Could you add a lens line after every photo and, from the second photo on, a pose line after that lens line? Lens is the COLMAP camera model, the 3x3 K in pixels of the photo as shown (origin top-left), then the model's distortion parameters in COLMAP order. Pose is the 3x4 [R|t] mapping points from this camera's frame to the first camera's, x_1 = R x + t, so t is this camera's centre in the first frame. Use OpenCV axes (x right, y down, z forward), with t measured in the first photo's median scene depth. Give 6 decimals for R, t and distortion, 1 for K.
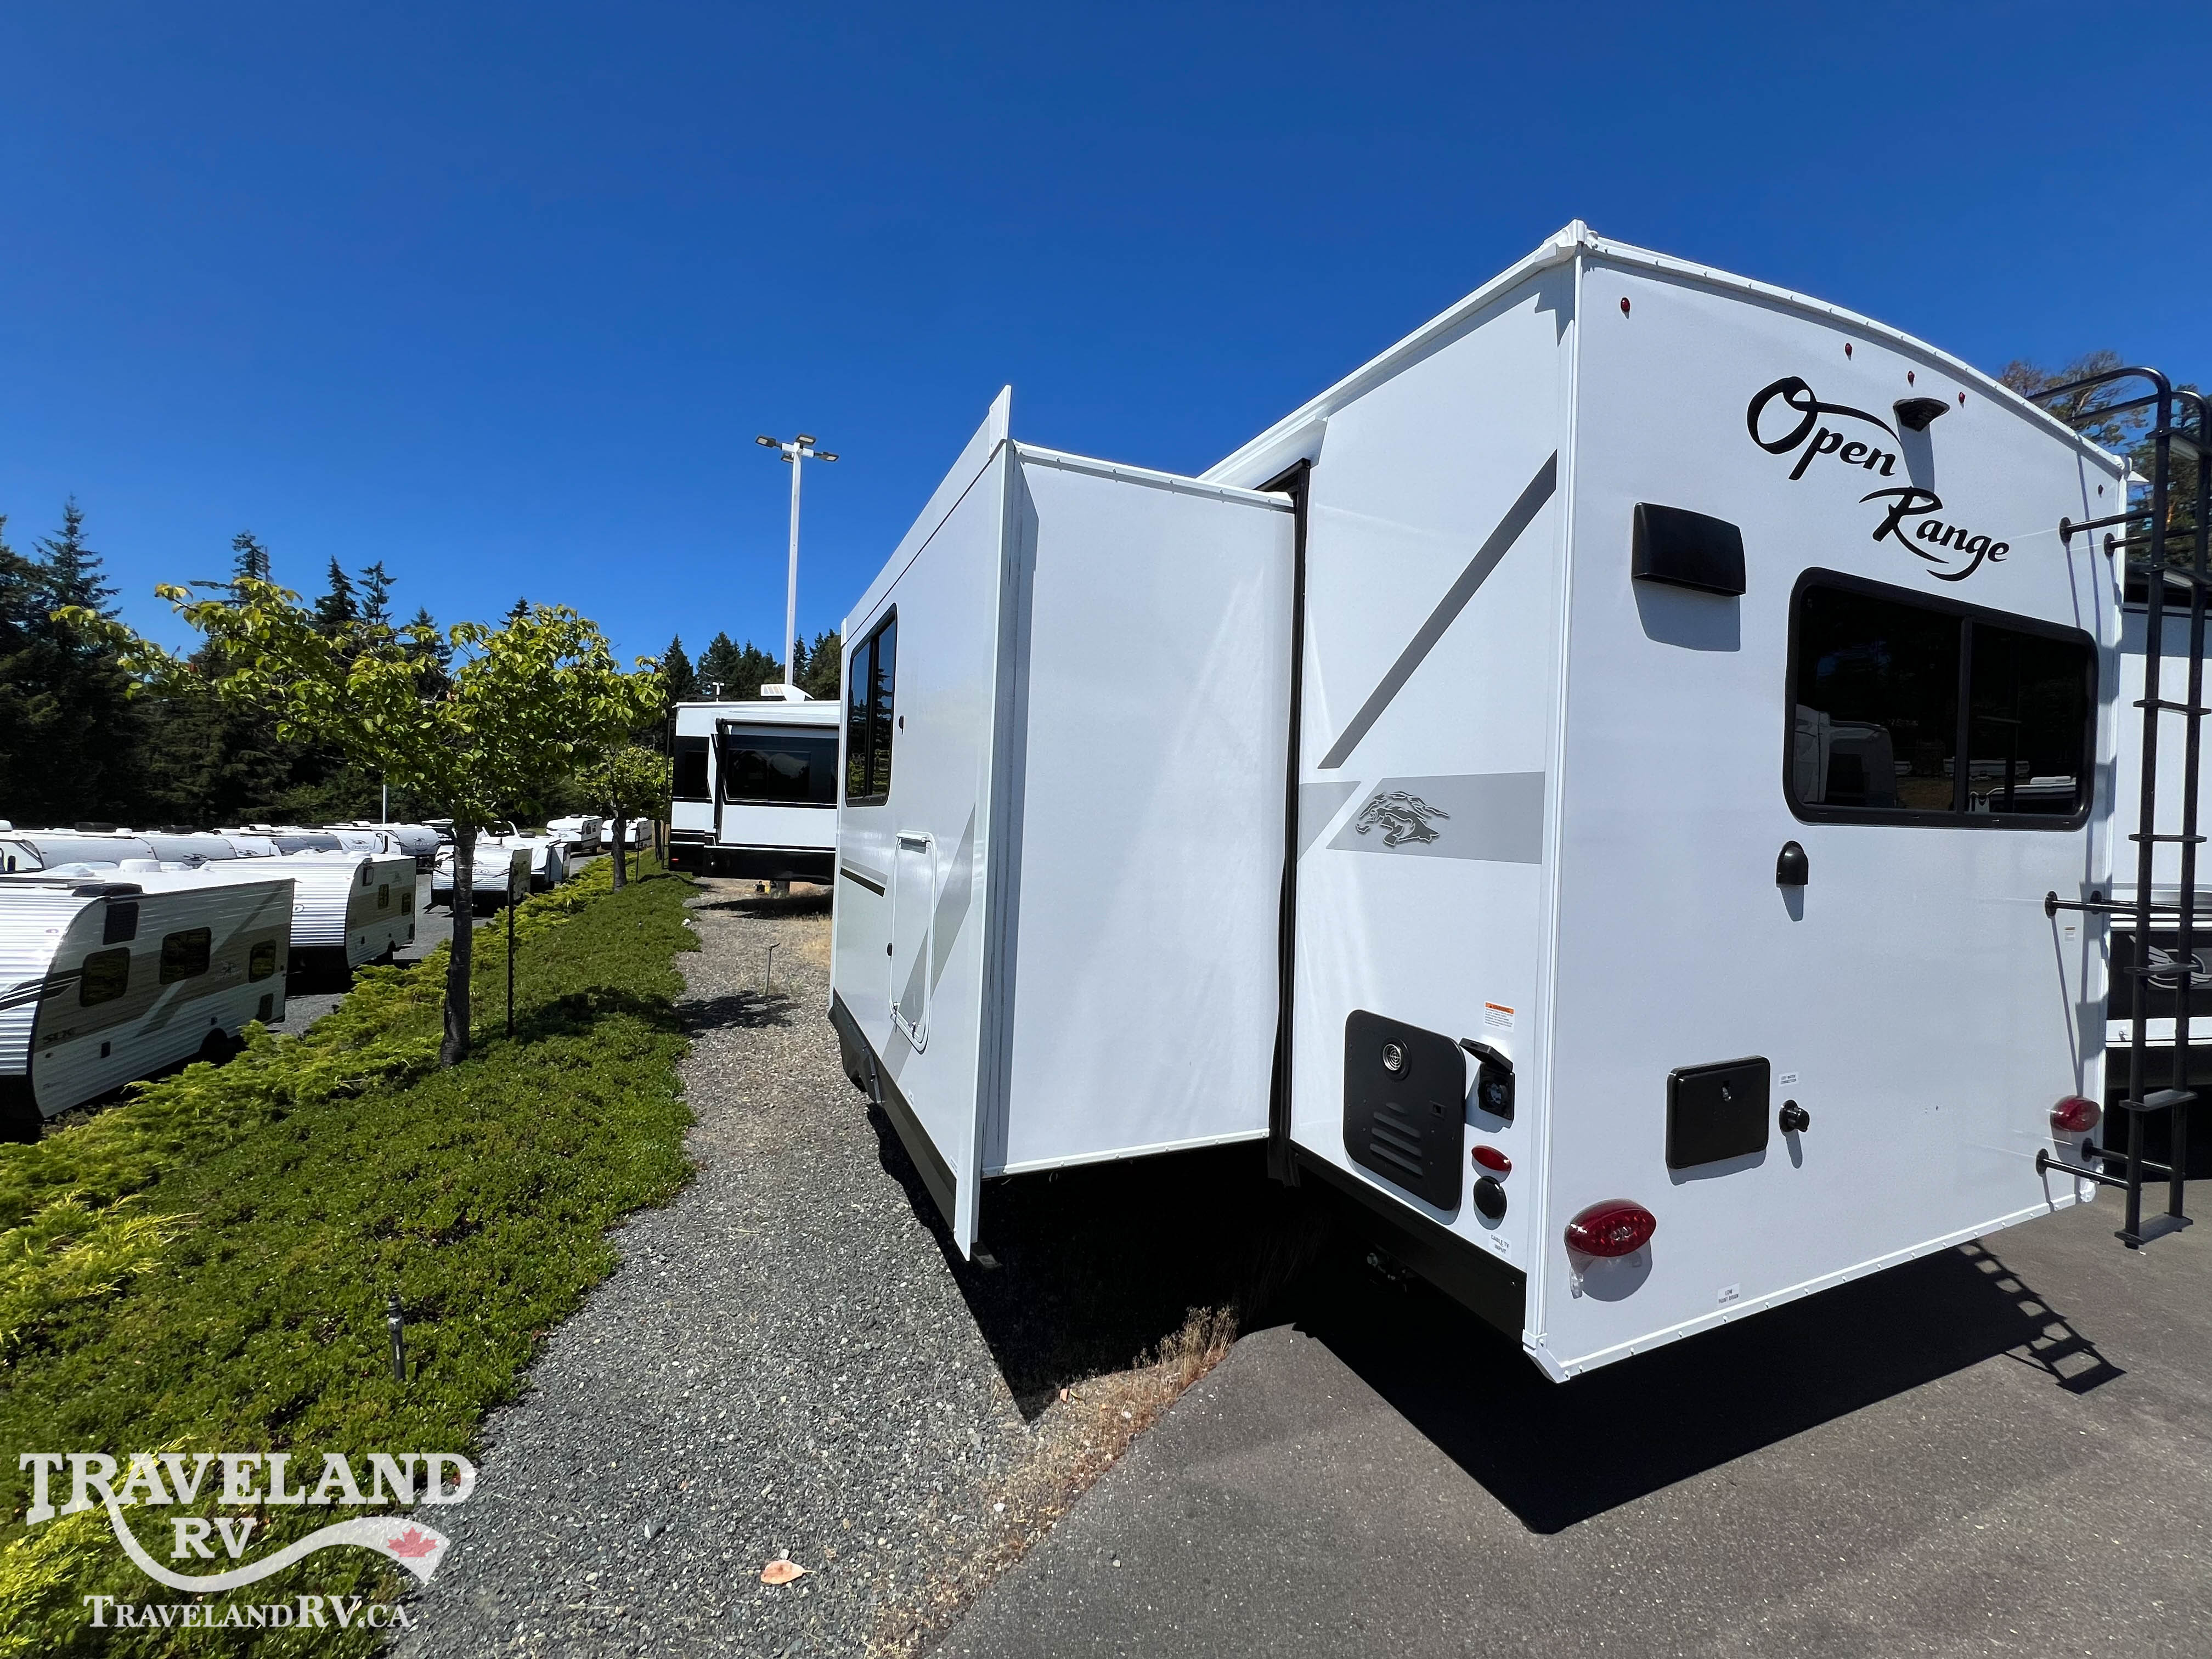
lens RADIAL K [[888.5, 0, 1107.8], [0, 888.5, 829.1], [0, 0, 1]] dist [-0.001065, 0.000161]
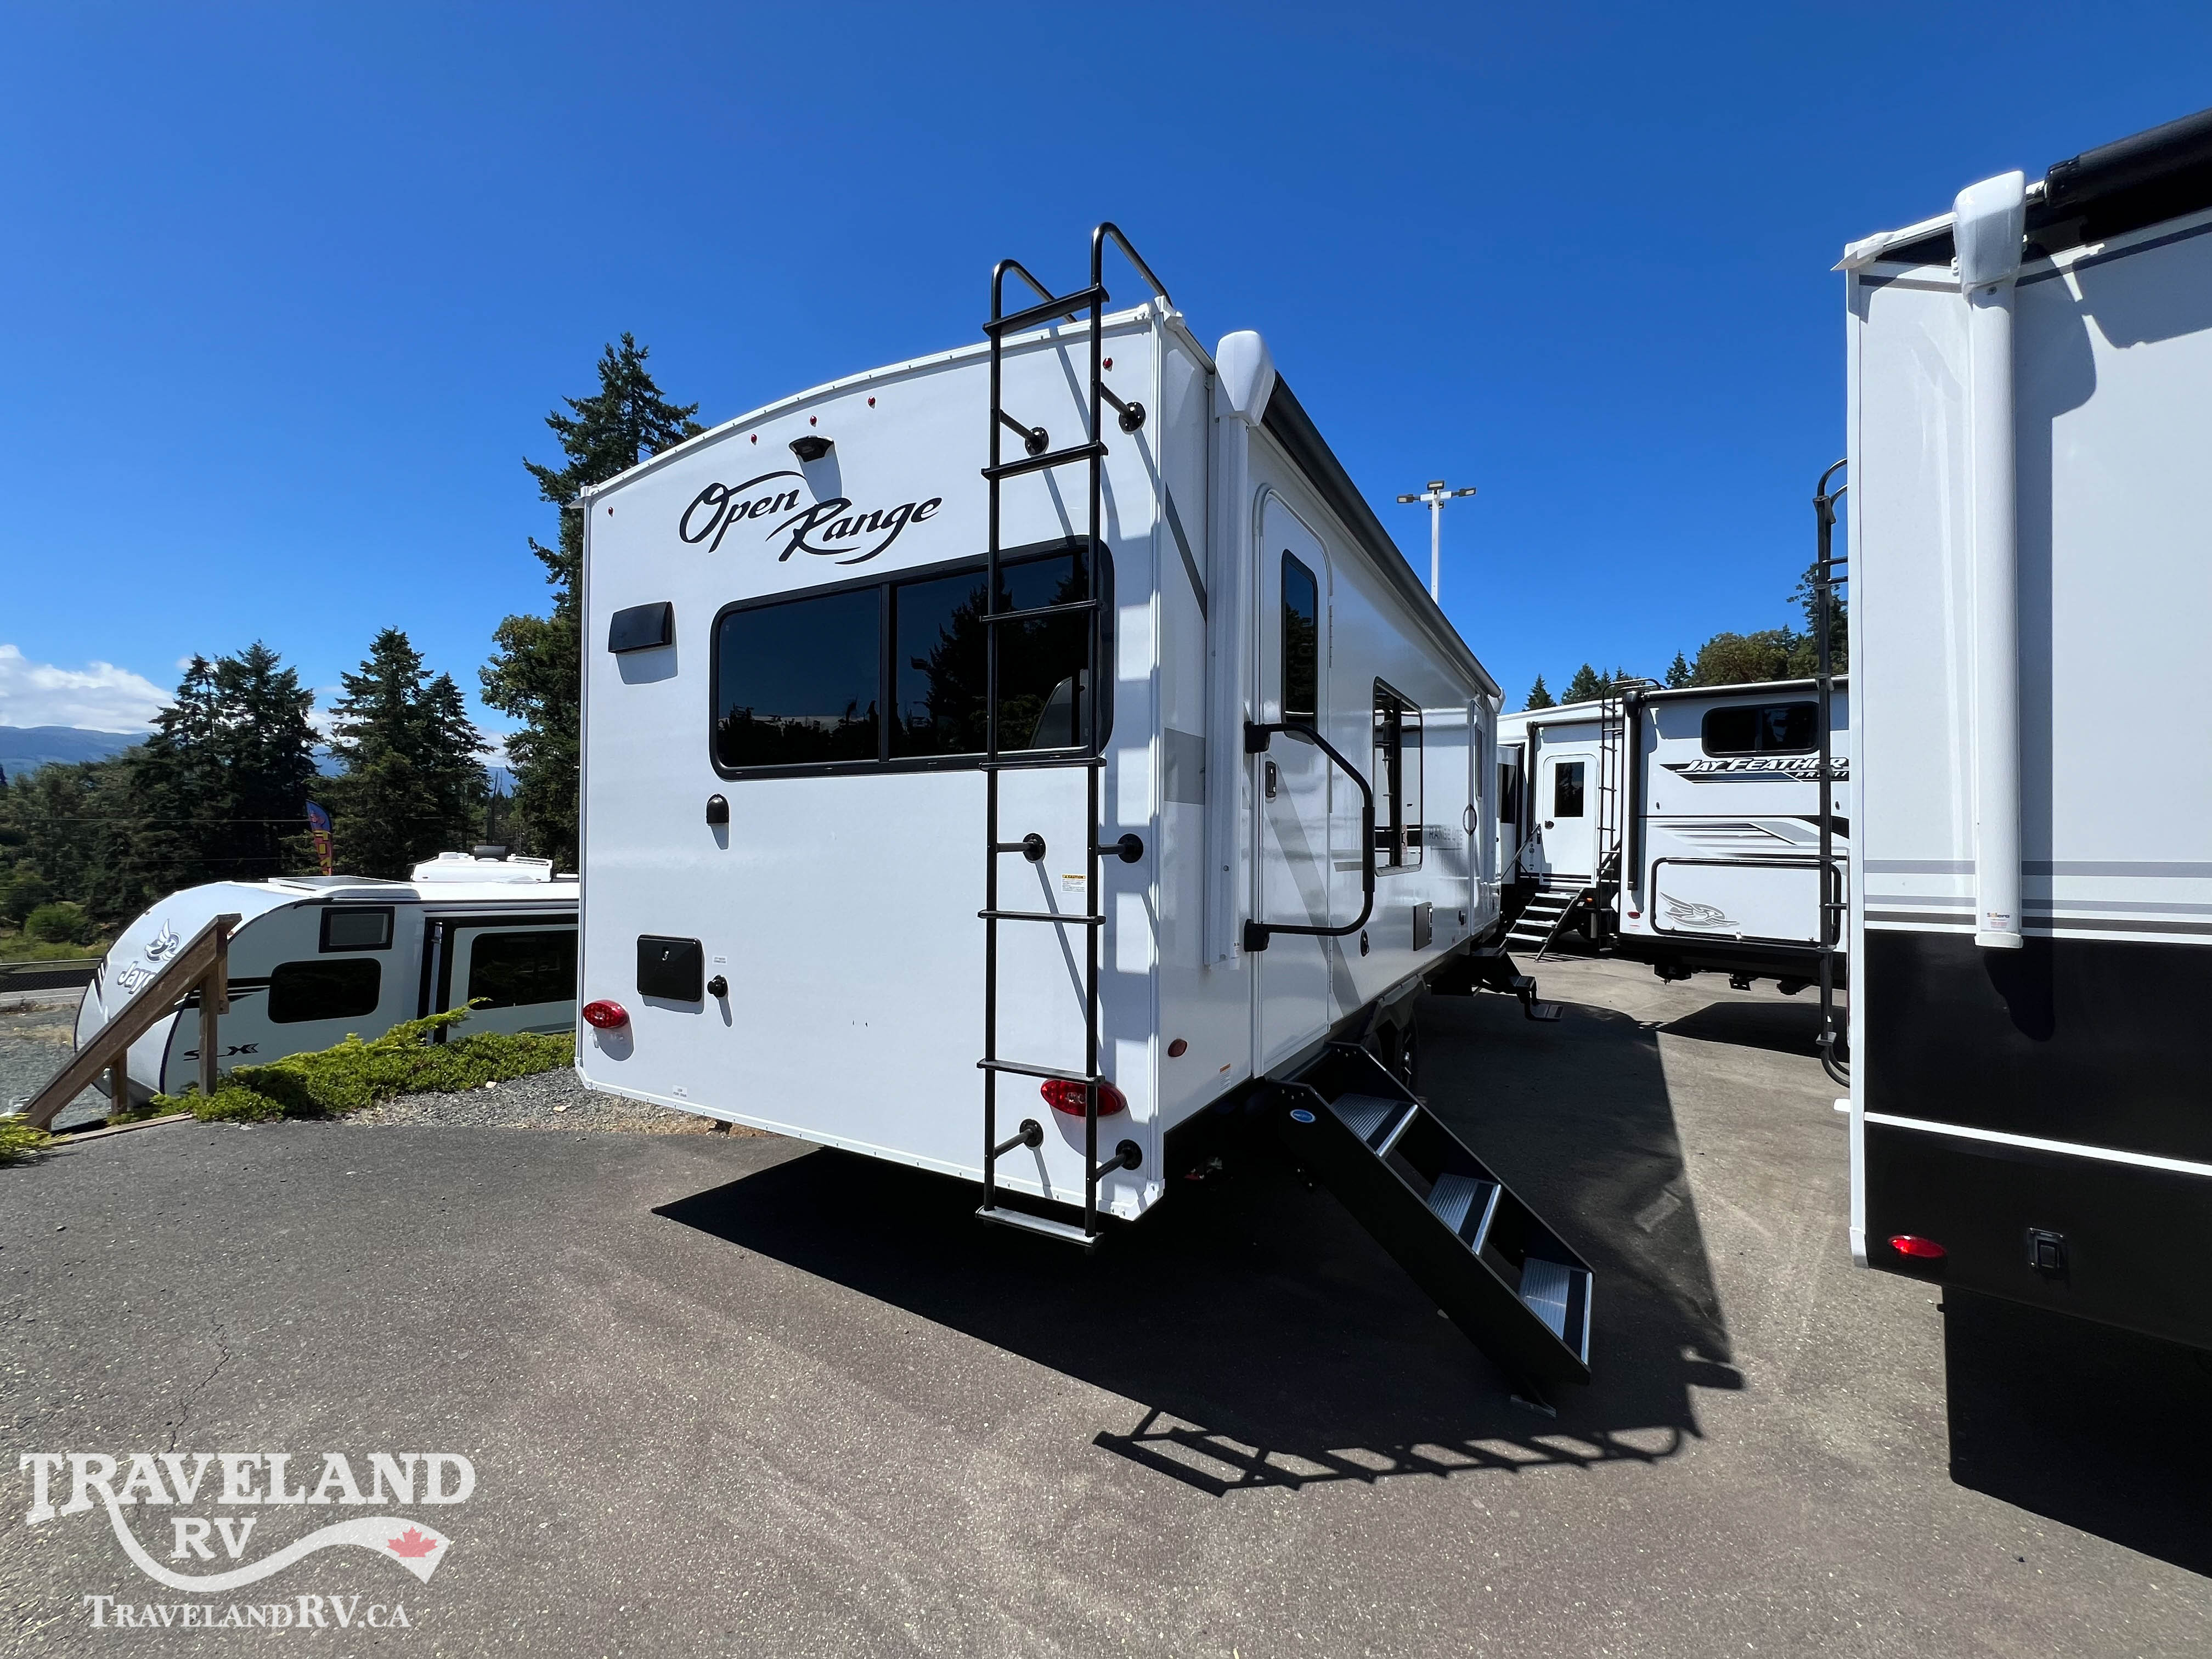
lens RADIAL K [[888.5, 0, 1107.8], [0, 888.5, 829.1], [0, 0, 1]] dist [-0.001065, 0.000161]
pose [[0.593210, -0.033238, -0.804361, 2.175615], [-0.002584, 0.999064, -0.043190, 0.124062], [0.805044, 0.027699, 0.592568, 0.615816]]
